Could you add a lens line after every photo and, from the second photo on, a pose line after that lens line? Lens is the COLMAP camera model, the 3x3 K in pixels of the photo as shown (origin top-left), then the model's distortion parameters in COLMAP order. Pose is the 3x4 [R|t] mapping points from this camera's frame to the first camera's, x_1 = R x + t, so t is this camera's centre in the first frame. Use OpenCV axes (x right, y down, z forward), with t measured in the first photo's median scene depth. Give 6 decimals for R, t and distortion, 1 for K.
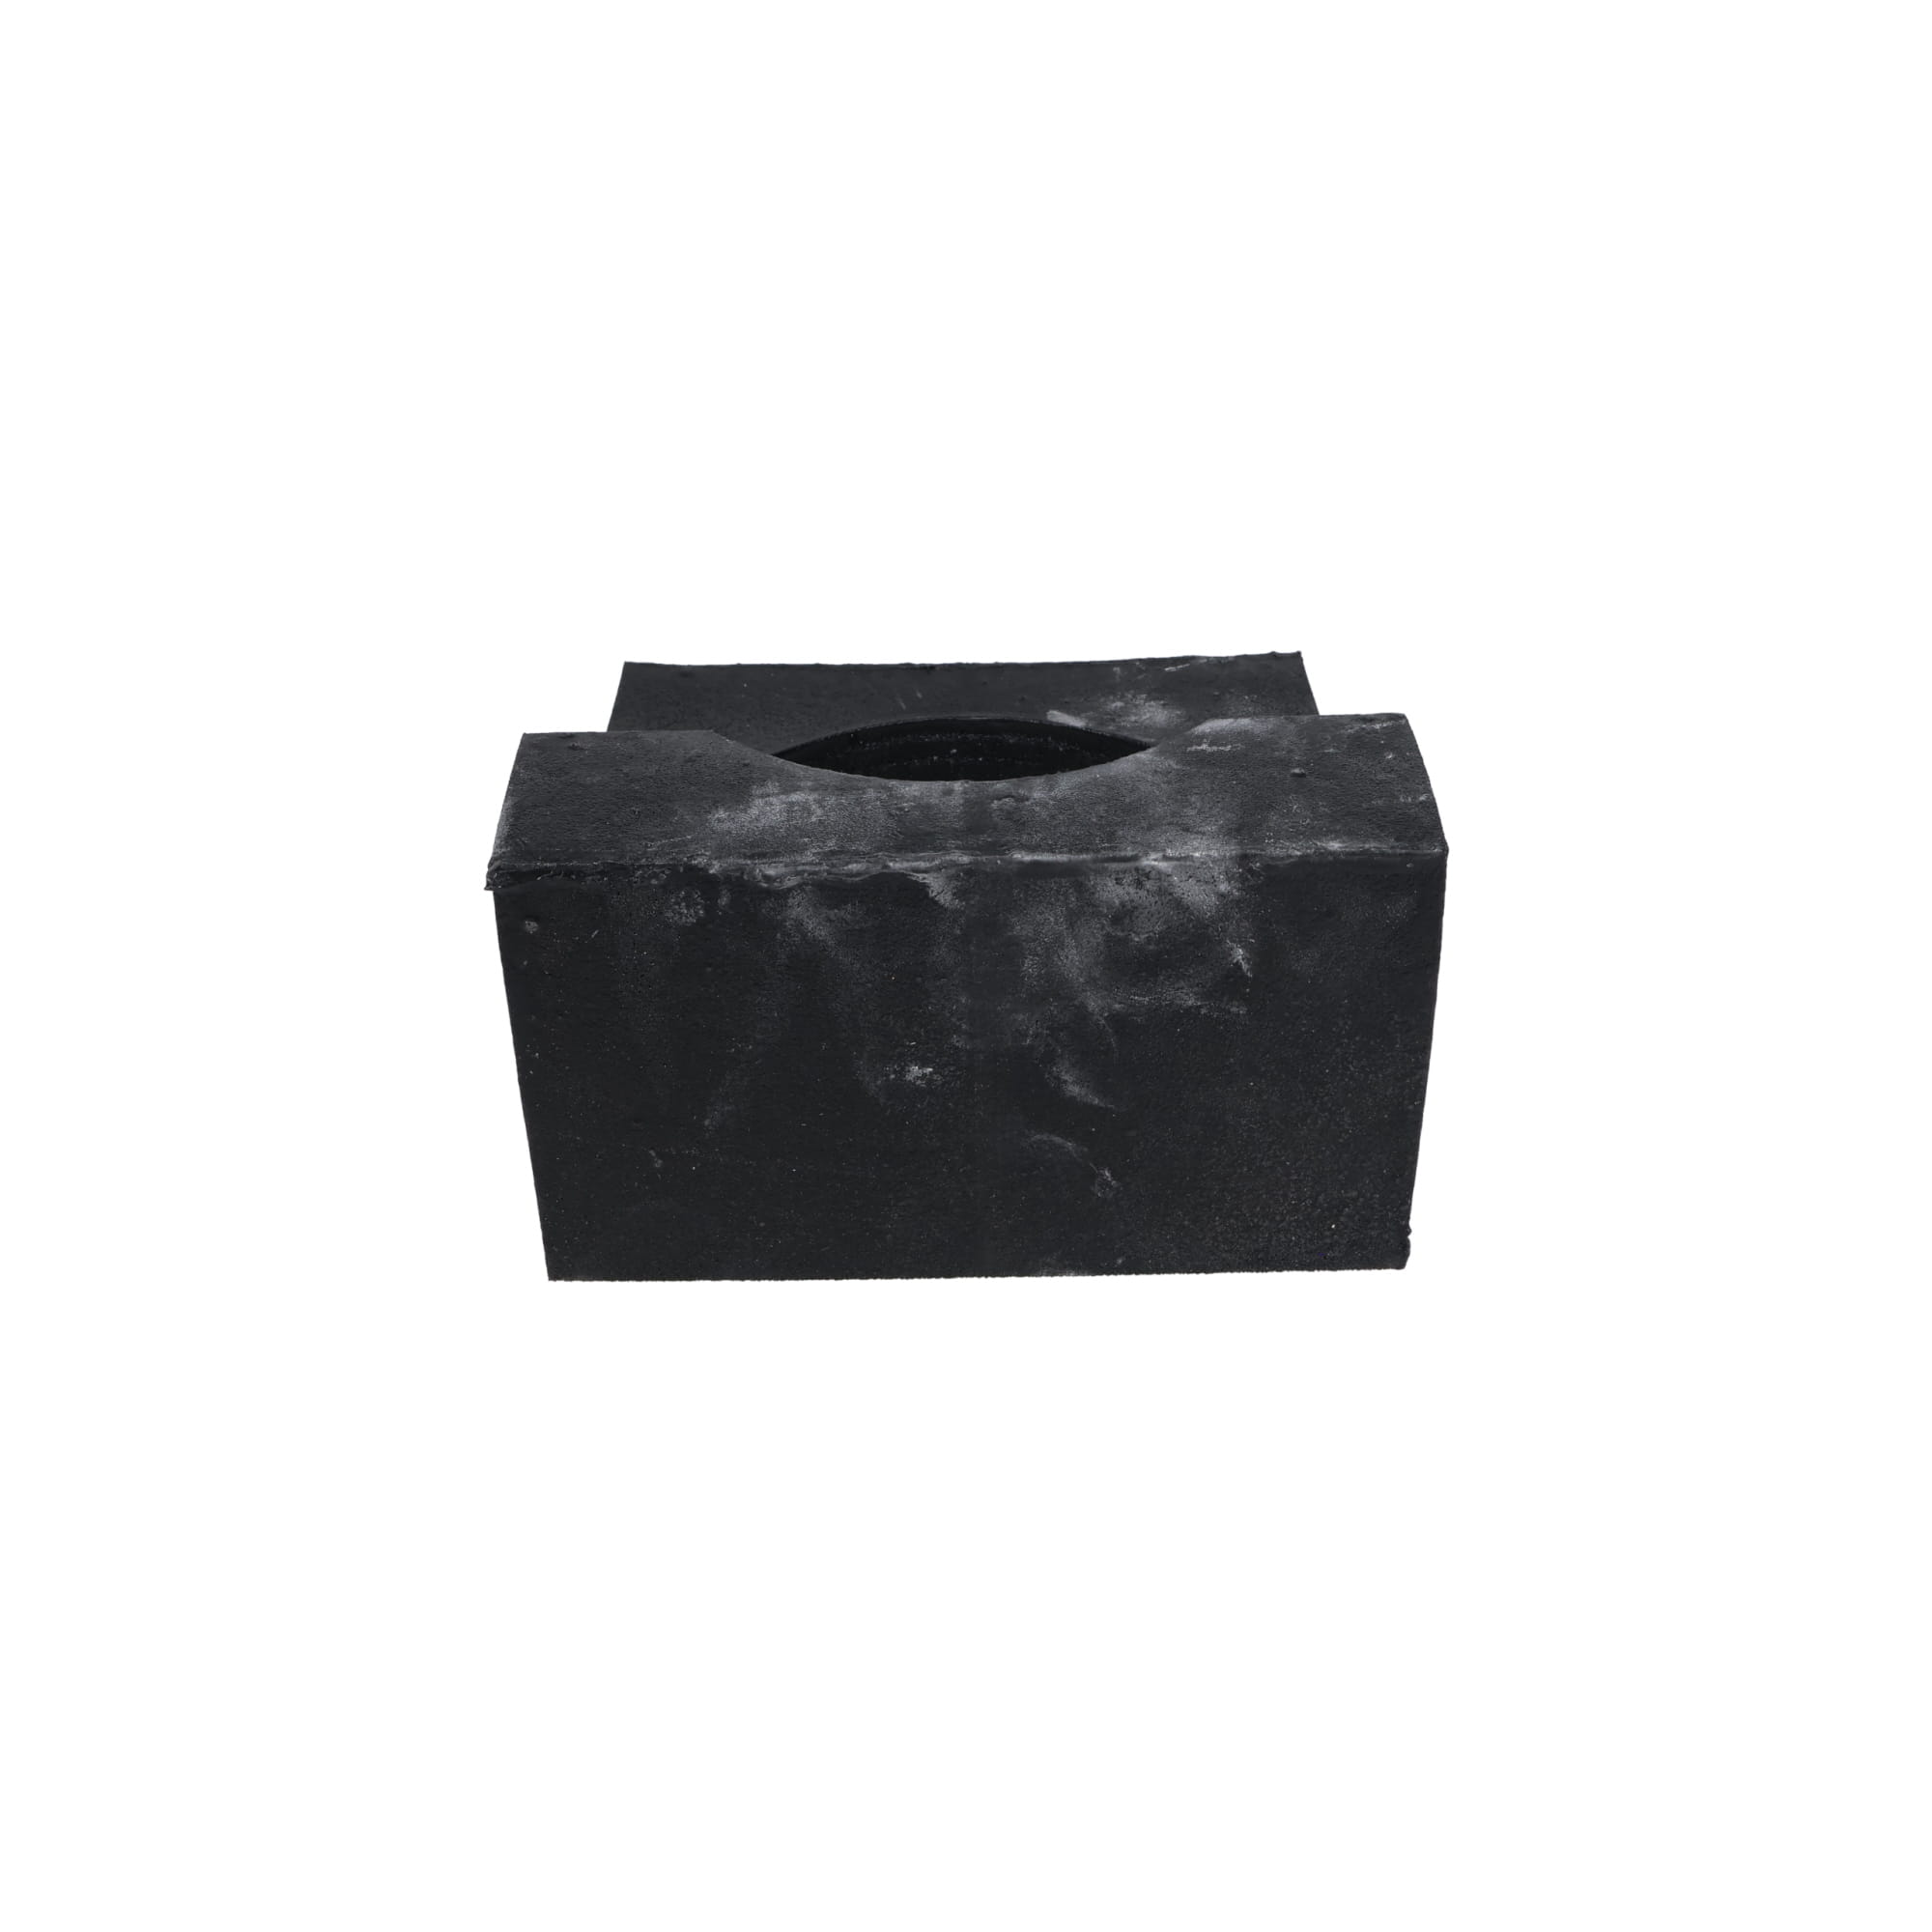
lens RADIAL K [[2578.3, 0, 953.8], [0, 2578.3, 969.3], [0, 0, 1]] dist [0.010298, 0.000000]
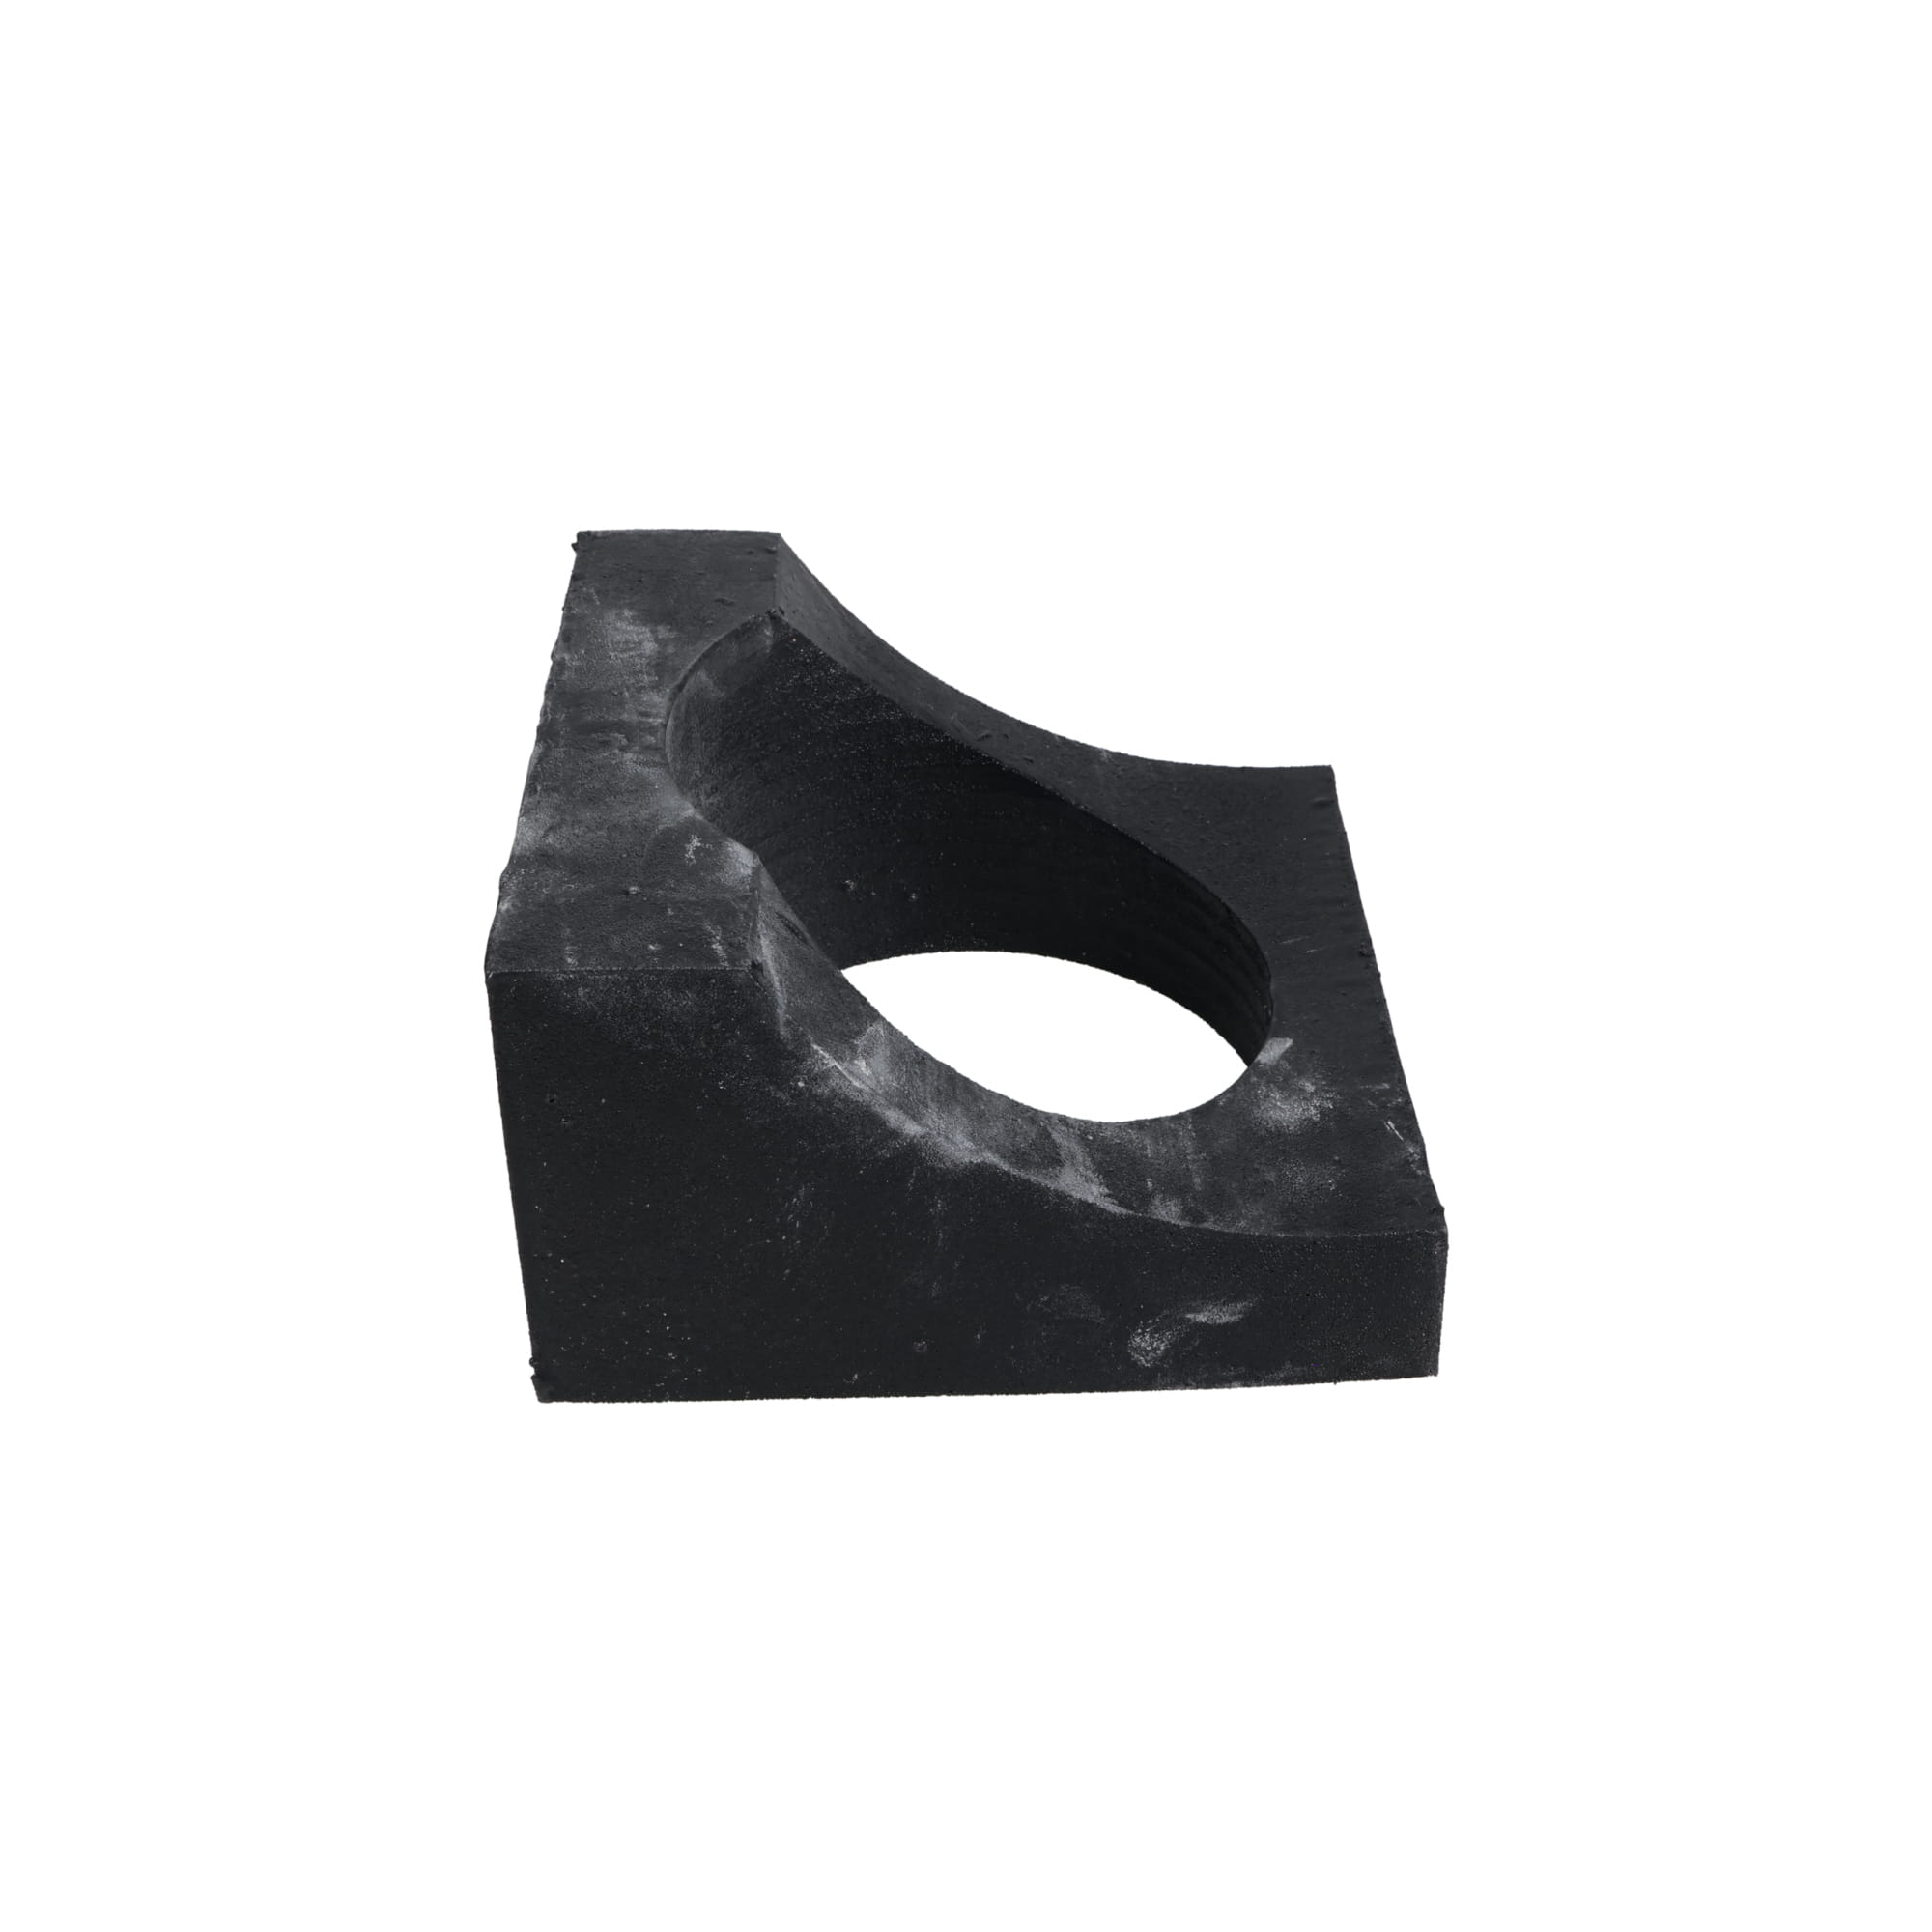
lens RADIAL K [[2578.3, 0, 893.1], [0, 2578.3, 1025.0], [0, 0, 1]] dist [0.010298, 0.000000]
pose [[-0.014607, 0.613618, -0.789468, 0.943943], [-0.598796, 0.626947, 0.498377, -0.596371], [0.800768, 0.480010, 0.358274, 0.759740]]
